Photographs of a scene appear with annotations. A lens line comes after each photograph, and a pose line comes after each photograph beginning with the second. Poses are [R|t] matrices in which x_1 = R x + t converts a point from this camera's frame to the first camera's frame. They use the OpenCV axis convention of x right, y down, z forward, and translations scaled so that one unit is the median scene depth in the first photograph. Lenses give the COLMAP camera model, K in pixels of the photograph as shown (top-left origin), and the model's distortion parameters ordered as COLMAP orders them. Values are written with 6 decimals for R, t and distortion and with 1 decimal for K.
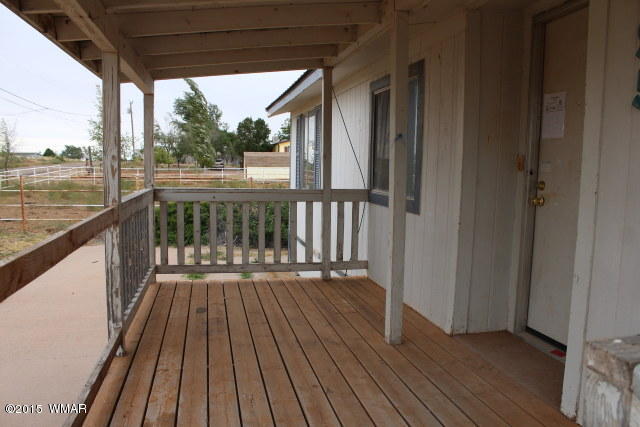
lens RADIAL K [[533.1, 0, 318.2], [0, 533.1, 215.1], [0, 0, 1]] dist [-0.113428, 0.050766]
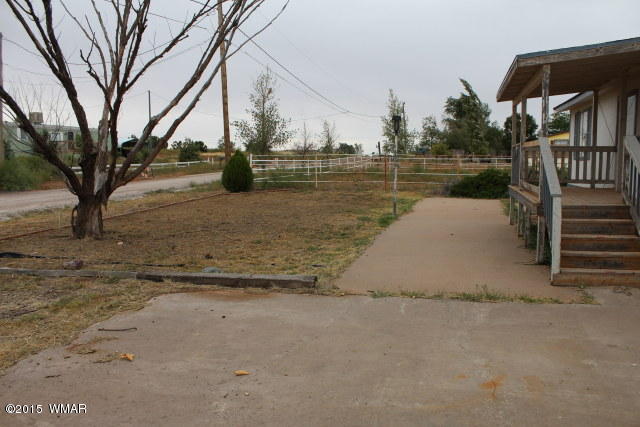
lens RADIAL K [[533.1, 0, 322.0], [0, 533.1, 212.2], [0, 0, 1]] dist [-0.113428, 0.050766]
pose [[0.894570, 0.034708, -0.445578, -0.023708], [-0.035664, 0.999344, 0.006243, 0.214545], [0.445503, 0.010307, 0.895221, -1.193232]]
